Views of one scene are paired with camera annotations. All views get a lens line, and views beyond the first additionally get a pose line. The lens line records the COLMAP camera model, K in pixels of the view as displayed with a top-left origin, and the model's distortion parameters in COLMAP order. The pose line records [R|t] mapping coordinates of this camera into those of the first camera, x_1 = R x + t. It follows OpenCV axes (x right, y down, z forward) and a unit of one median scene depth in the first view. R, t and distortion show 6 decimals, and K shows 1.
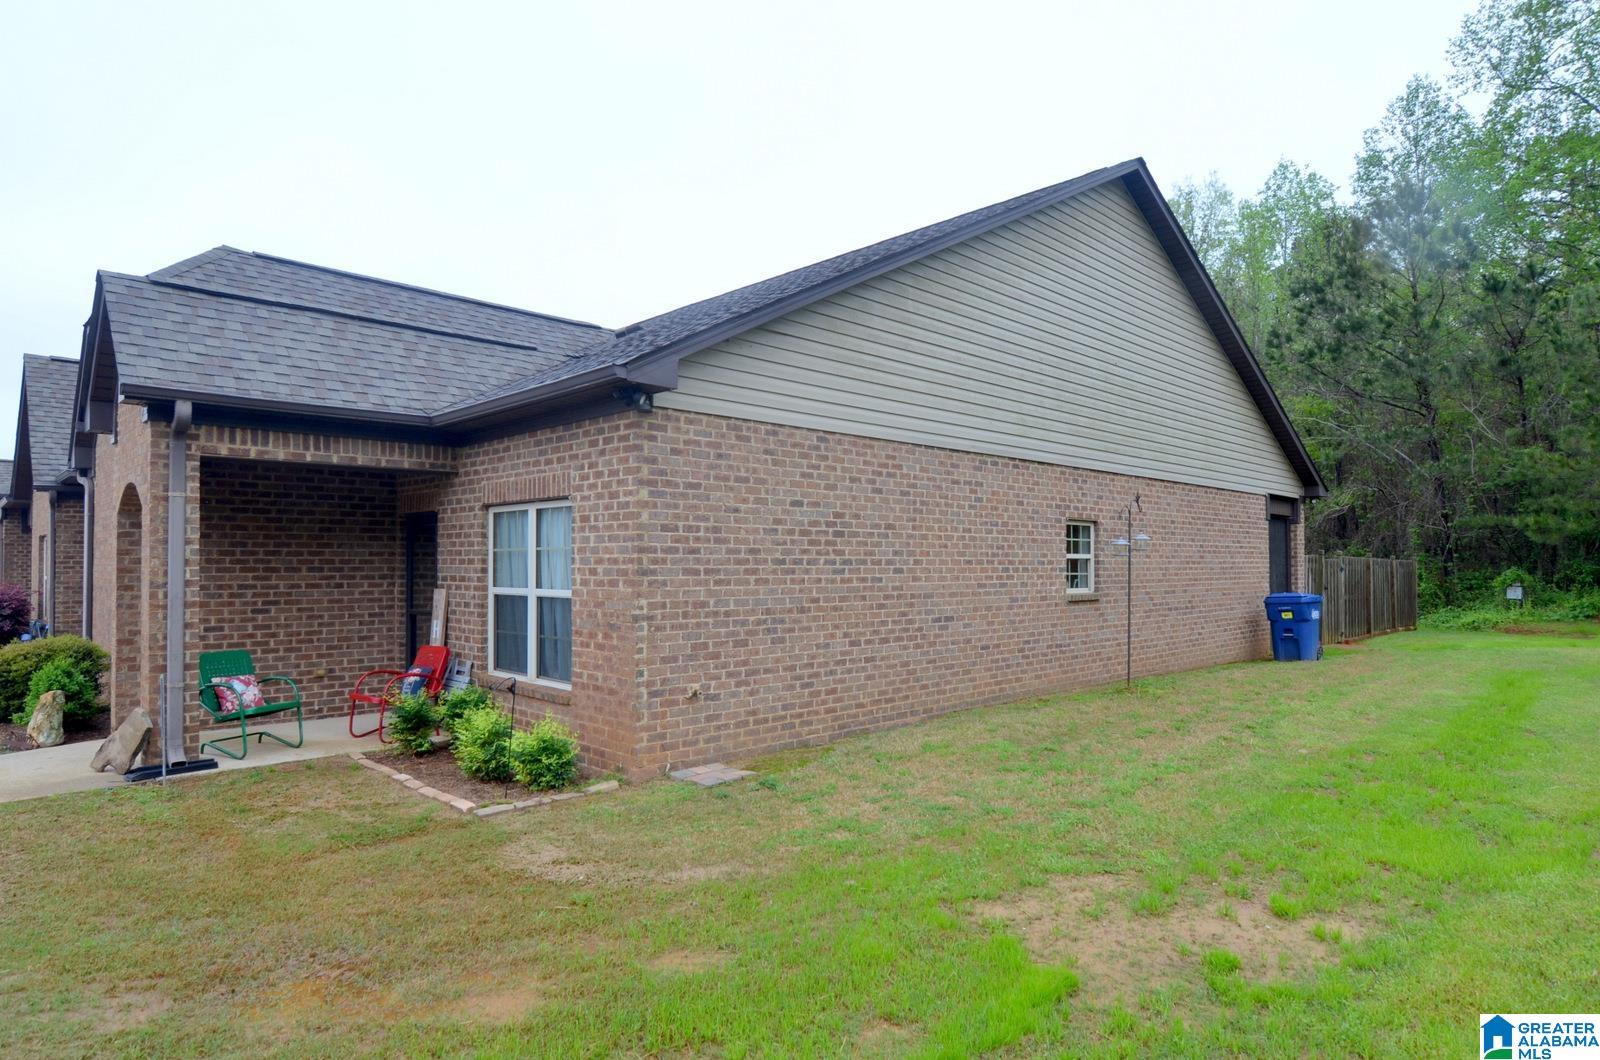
lens RADIAL K [[906.0, 0, 796.0], [0, 906.0, 550.2], [0, 0, 1]] dist [-0.023798, 0.000530]
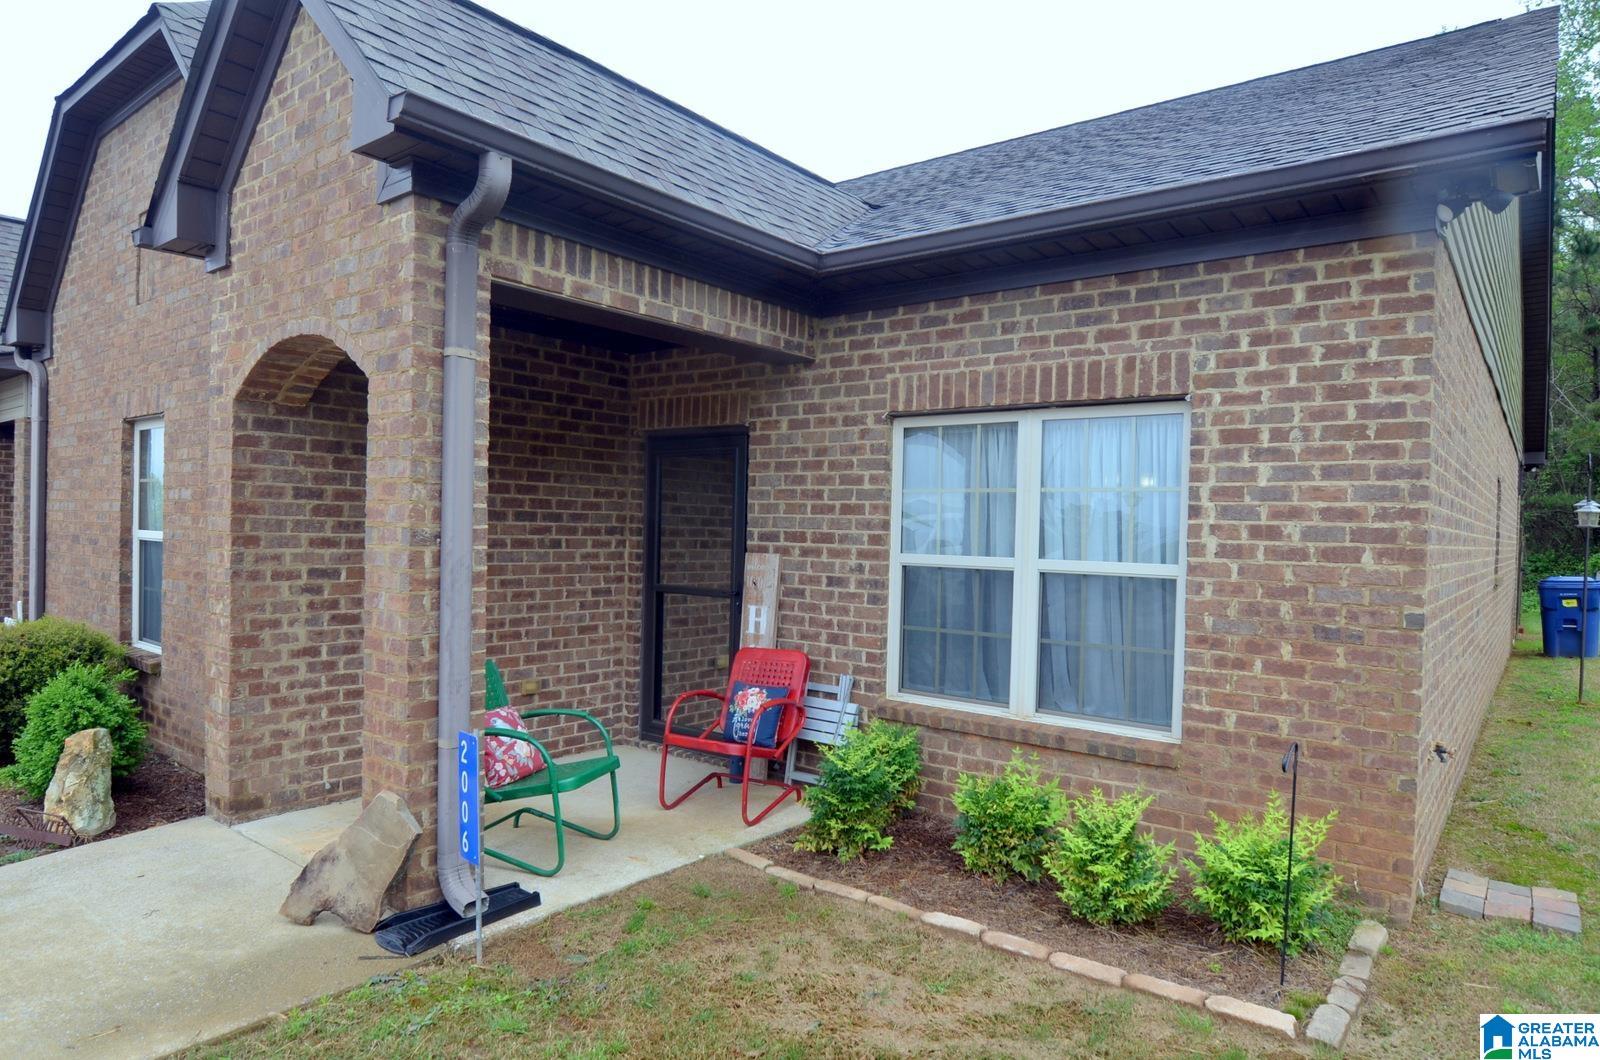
lens RADIAL K [[954.6, 0, 800.6], [0, 954.6, 547.4], [0, 0, 1]] dist [-0.027011, -0.000859]
pose [[0.991432, 0.022477, 0.128679, -0.546363], [-0.027083, 0.999049, 0.034159, 0.019619], [-0.127788, -0.037351, 0.991098, 0.438891]]
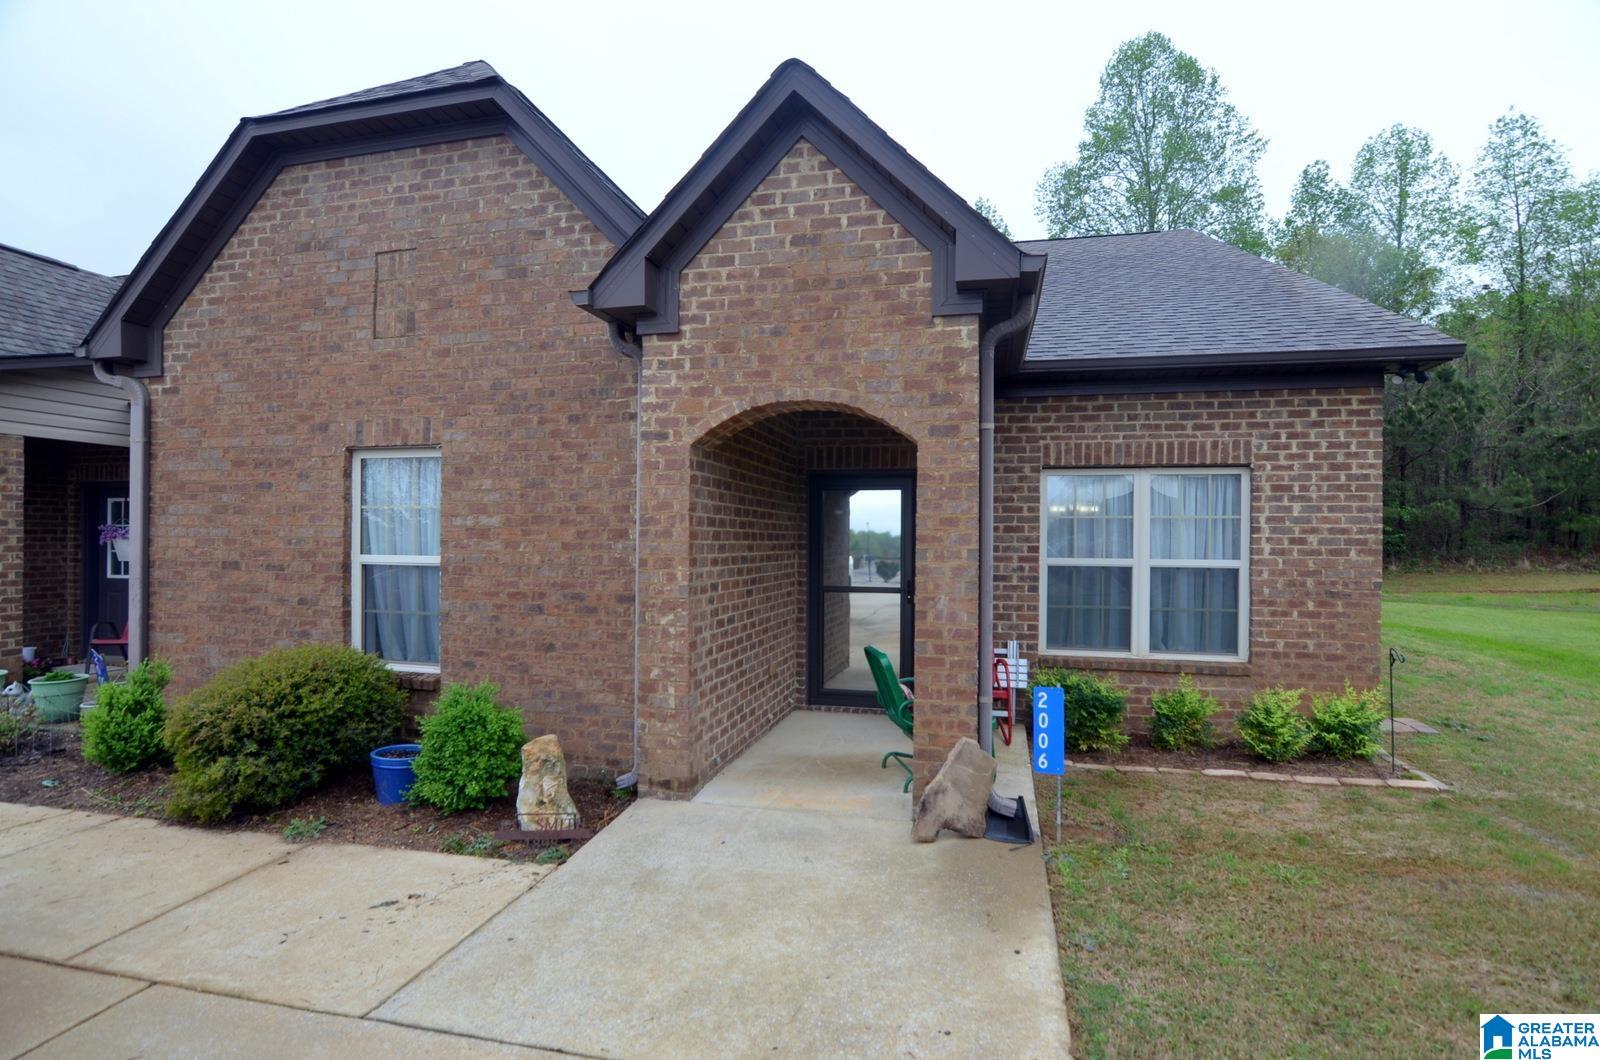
lens RADIAL K [[776.7, 0, 799.7], [0, 776.7, 544.3], [0, 0, 1]] dist [-0.030579, 0.009058]
pose [[0.847443, 0.004711, 0.530866, -1.087121], [-0.016230, 0.999723, 0.017037, 0.020443], [-0.530638, -0.023054, 0.847285, 0.537277]]
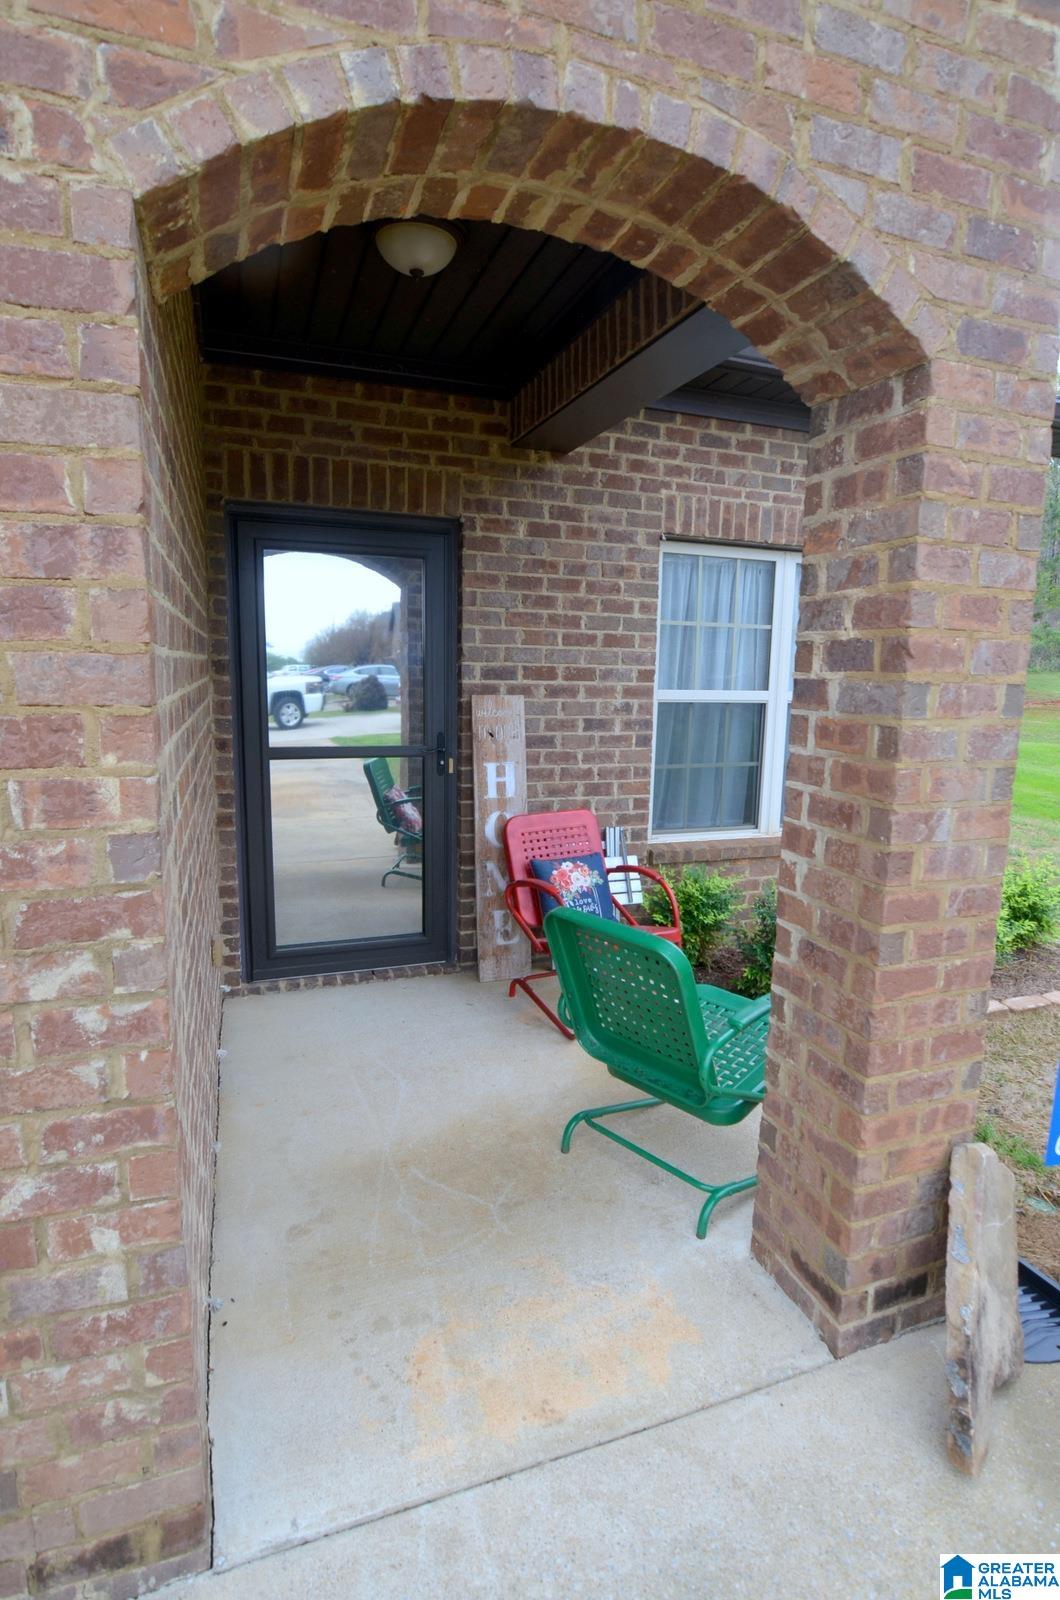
lens RADIAL K [[828.0, 0, 544.3], [0, 828.0, 797.7], [0, 0, 1]] dist [-0.026634, 0.001538]
pose [[0.403730, -0.133223, 0.905126, -0.948223], [-0.035792, 0.986283, 0.161133, 0.030457], [-0.914178, -0.097450, 0.393424, 0.971478]]
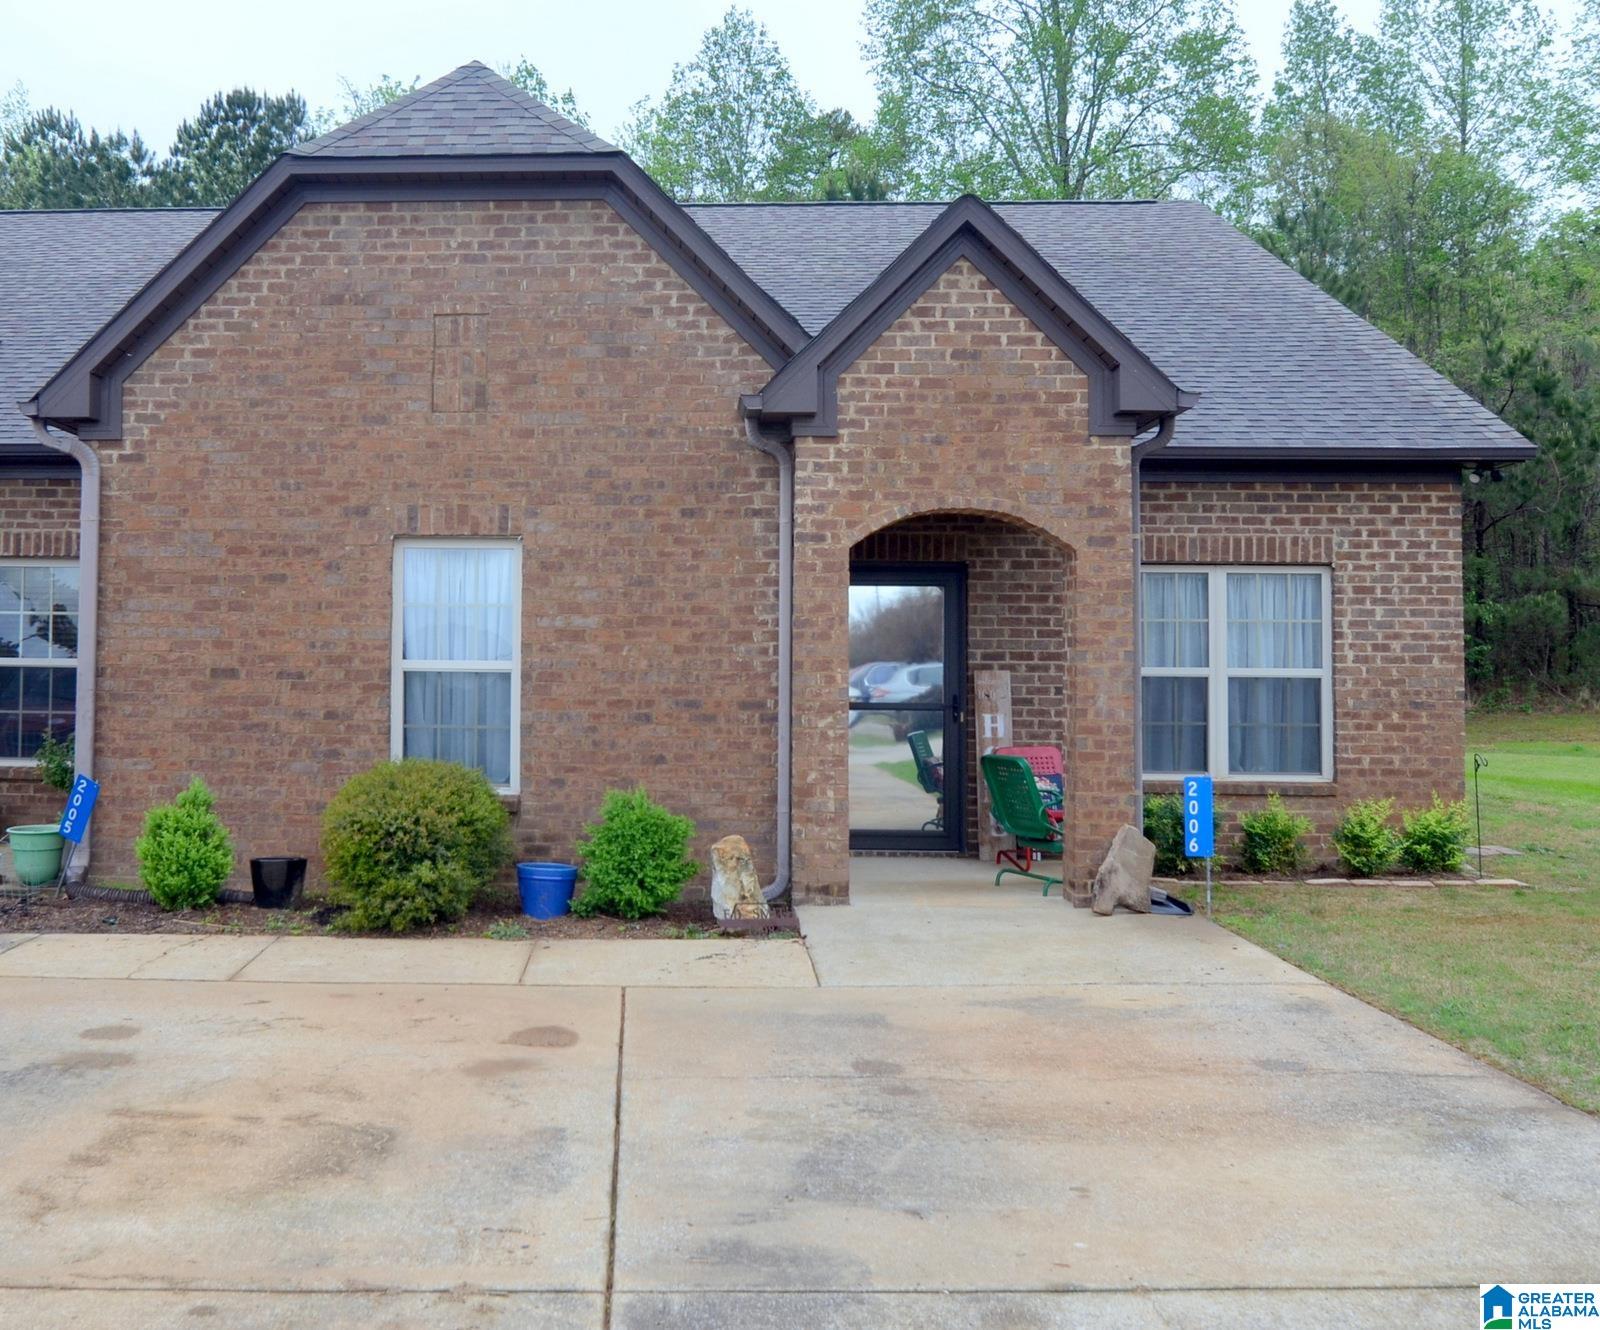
lens RADIAL K [[1704.8, 0, 574.9], [0, 1704.8, 590.9], [0, 0, 1]] dist [-0.021128, -0.018495]
pose [[0.741270, 0.036443, 0.670217, -1.898940], [-0.019396, 0.999271, -0.032884, 0.036663], [-0.670926, 0.011377, 0.741437, 0.248407]]
